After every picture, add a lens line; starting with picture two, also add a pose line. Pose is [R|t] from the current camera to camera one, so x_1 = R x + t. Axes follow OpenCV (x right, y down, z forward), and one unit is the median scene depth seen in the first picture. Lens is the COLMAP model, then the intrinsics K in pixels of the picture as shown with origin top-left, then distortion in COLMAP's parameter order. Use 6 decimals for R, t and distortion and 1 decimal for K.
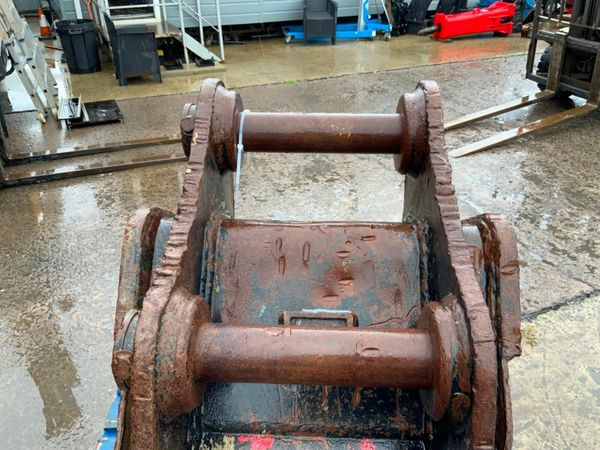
lens RADIAL K [[501.4, 0, 300.0], [0, 501.4, 225.0], [0, 0, 1]] dist [0.095349, -0.158322]
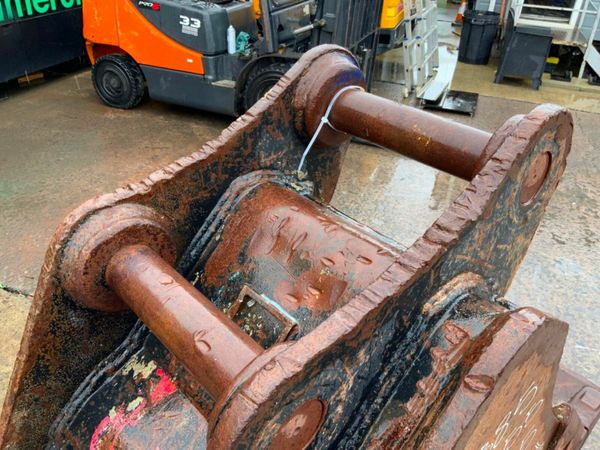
lens RADIAL K [[501.4, 0, 300.0], [0, 501.4, 225.0], [0, 0, 1]] dist [0.095349, -0.158322]
pose [[0.711407, 0.401187, -0.577018, 0.058204], [-0.399241, 0.906404, 0.137977, -0.011098], [0.578366, 0.132212, 0.804992, 0.030428]]
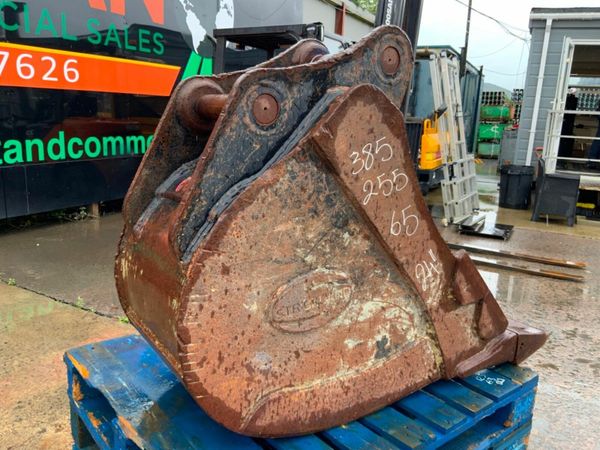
lens RADIAL K [[501.4, 0, 300.0], [0, 501.4, 225.0], [0, 0, 1]] dist [0.095349, -0.158322]
pose [[0.609698, 0.209014, -0.764579, 0.177727], [-0.442259, 0.890201, -0.109315, 0.069688], [0.657780, 0.404792, 0.635192, 0.001849]]
